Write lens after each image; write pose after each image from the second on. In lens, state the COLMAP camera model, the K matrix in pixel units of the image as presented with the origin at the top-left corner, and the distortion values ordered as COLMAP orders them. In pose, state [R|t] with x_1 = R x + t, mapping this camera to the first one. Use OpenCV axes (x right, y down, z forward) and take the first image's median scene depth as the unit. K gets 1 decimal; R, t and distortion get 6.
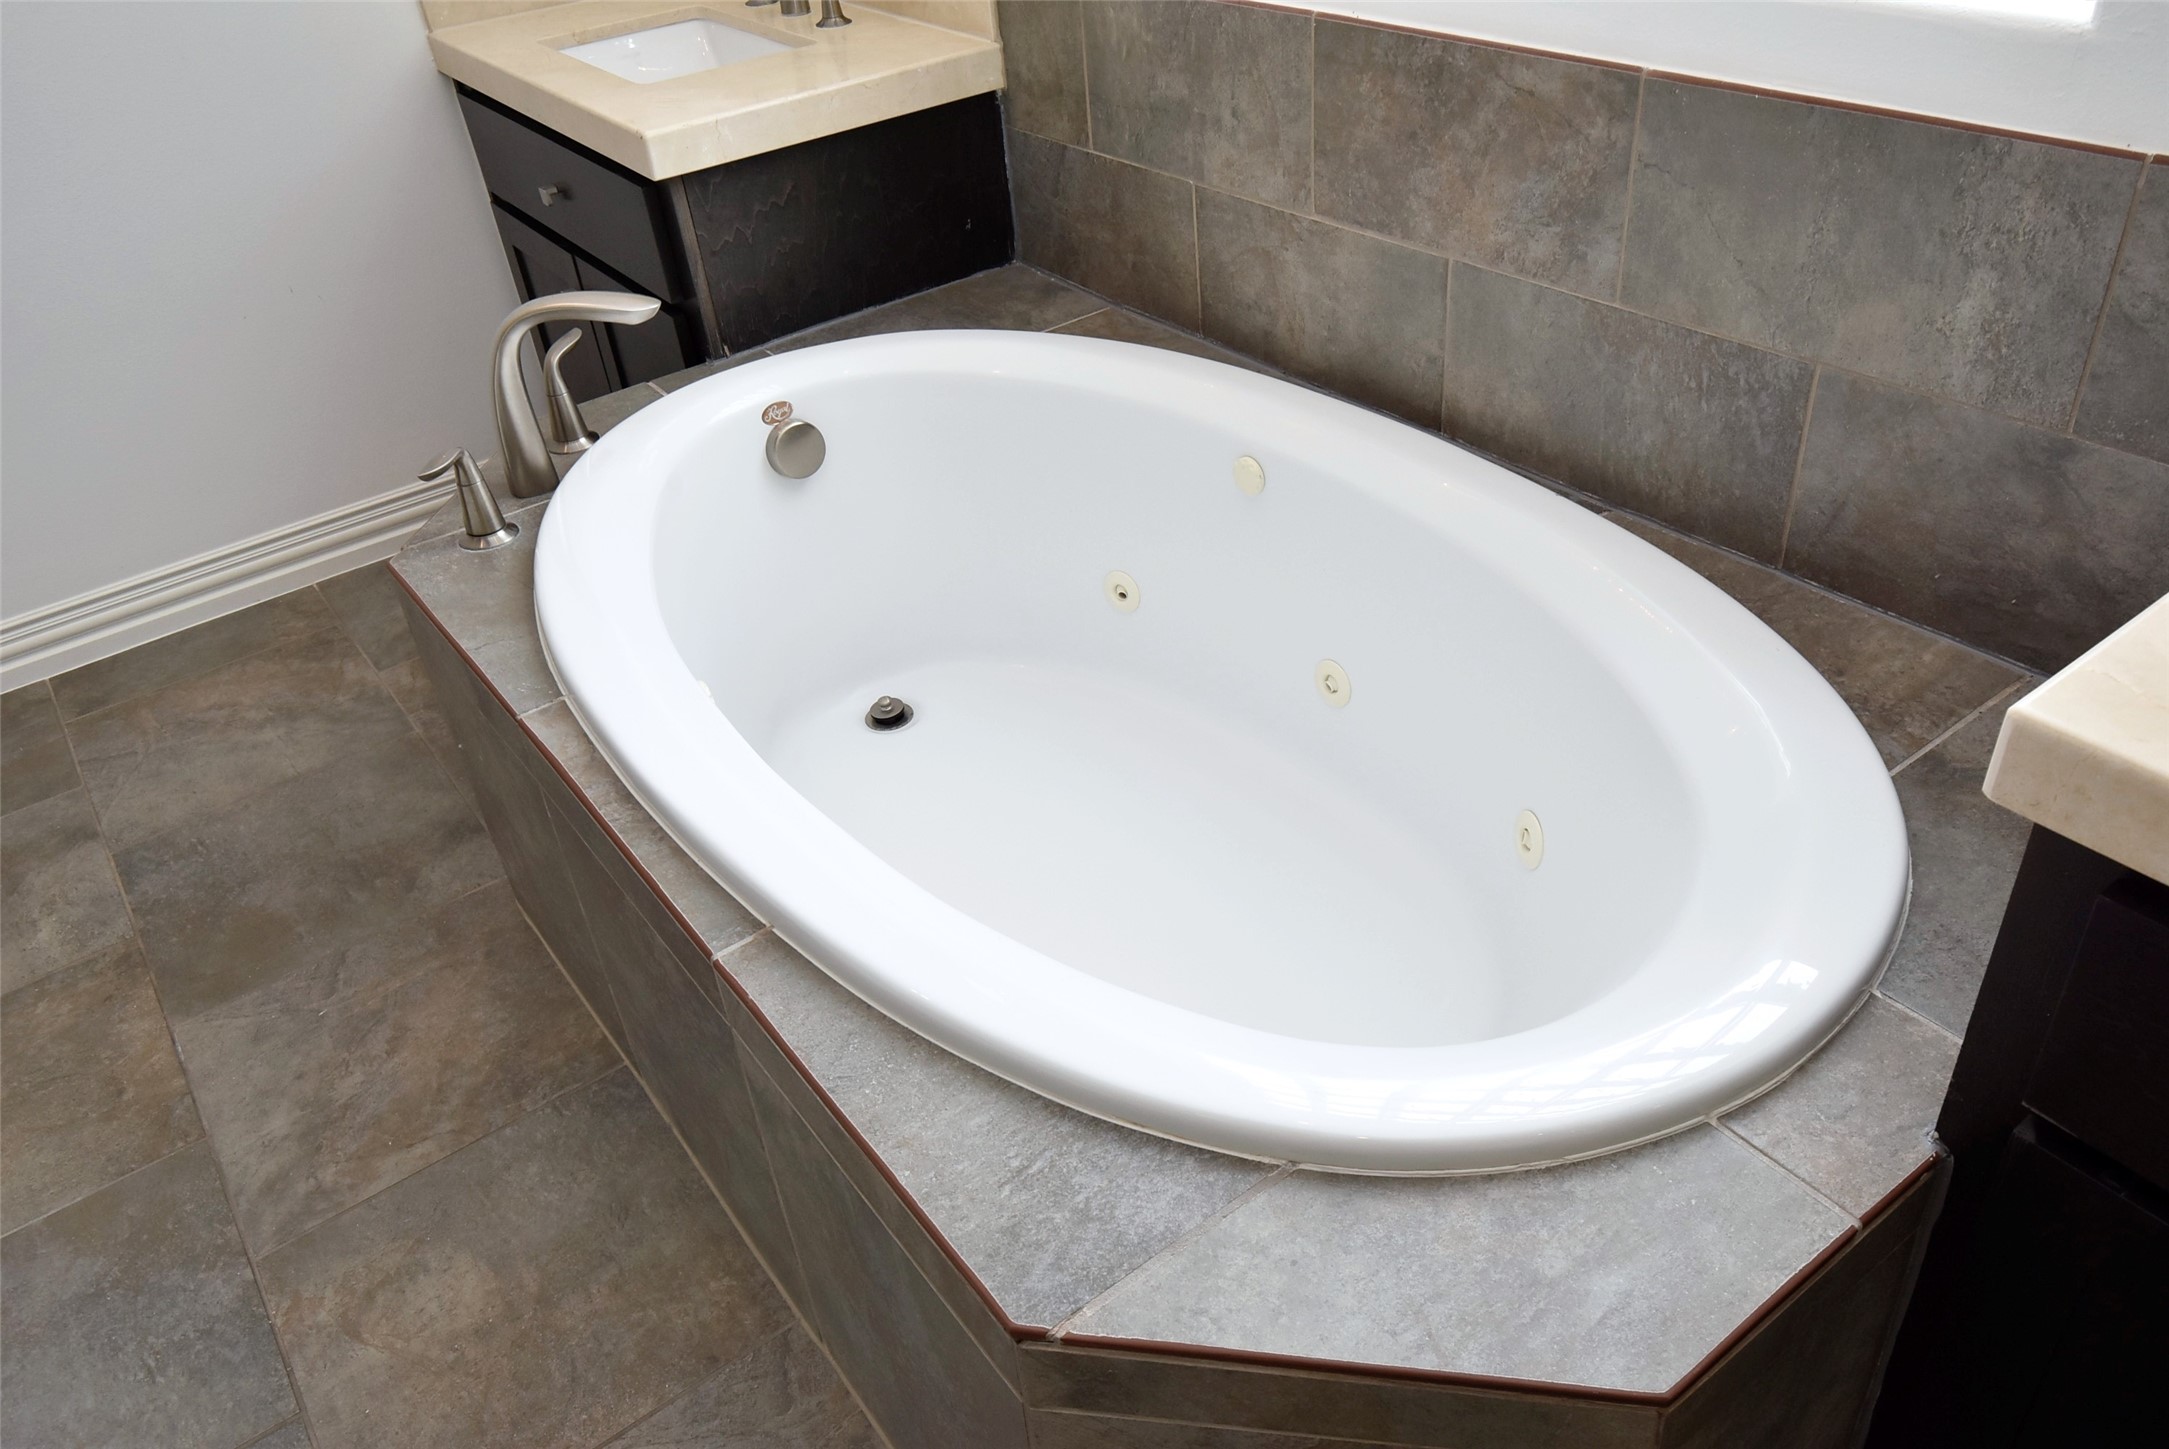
lens RADIAL K [[1591.3, 0, 1092.9], [0, 1591.3, 715.9], [0, 0, 1]] dist [0.003602, 0.000626]
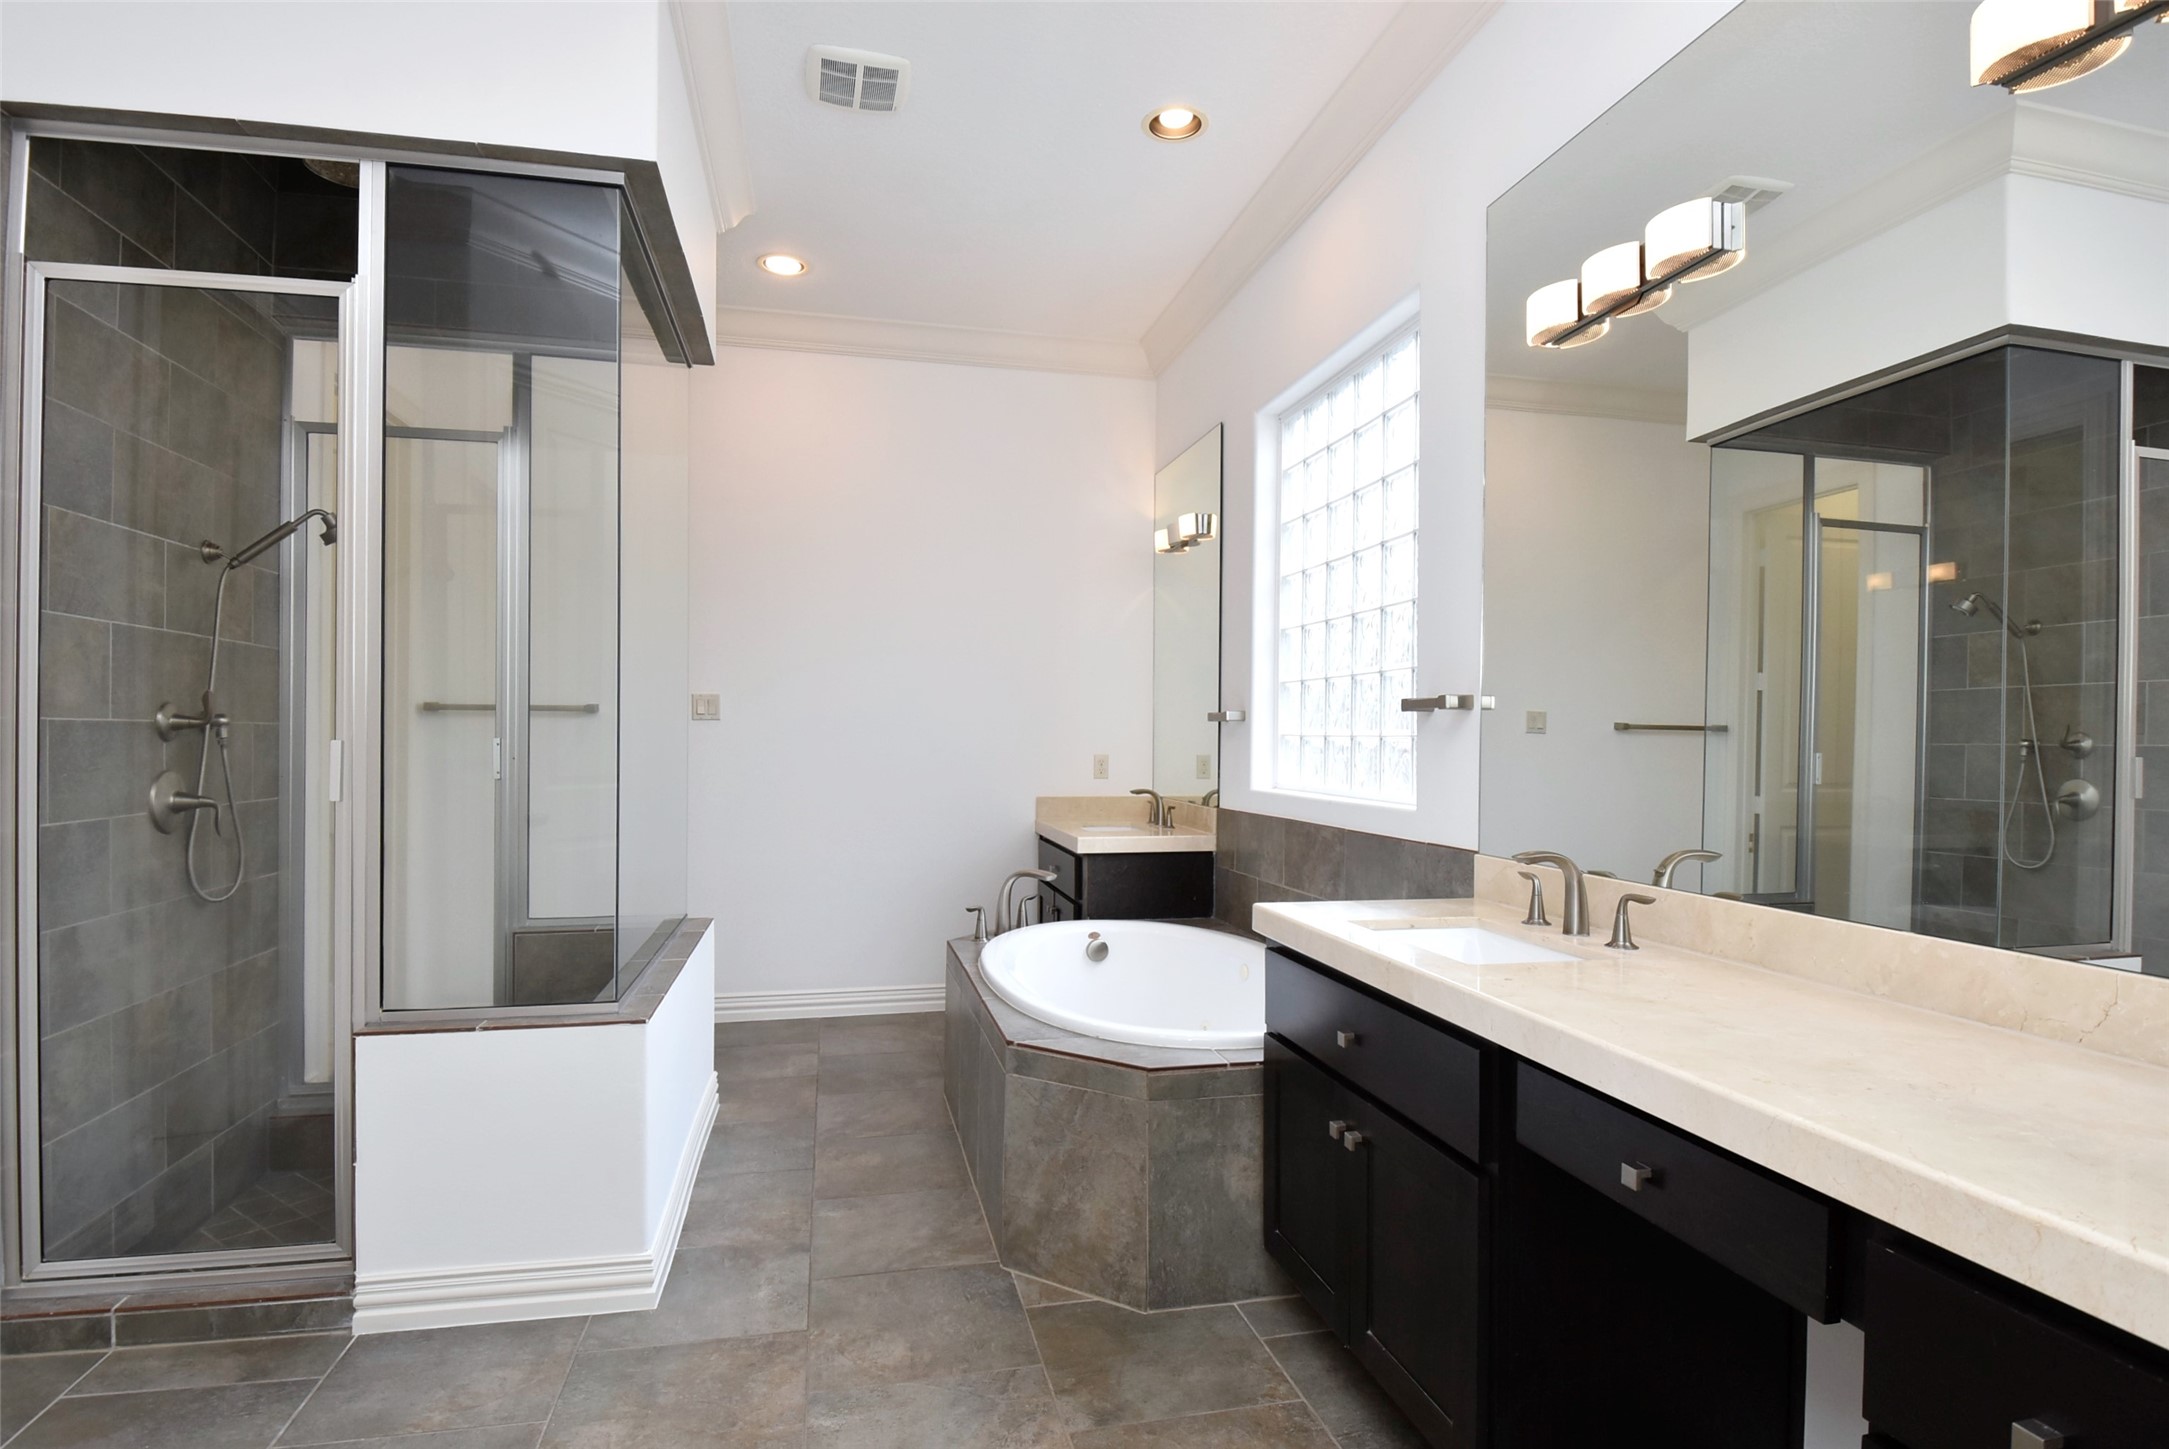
lens RADIAL K [[1149.2, 0, 1084.5], [0, 1149.2, 724.5], [0, 0, 1]] dist [-0.000480, -0.000054]
pose [[0.910575, 0.089325, -0.403576, 0.554064], [-0.305081, 0.804006, -0.510391, 0.533526], [0.278887, 0.587873, 0.759360, -0.708634]]
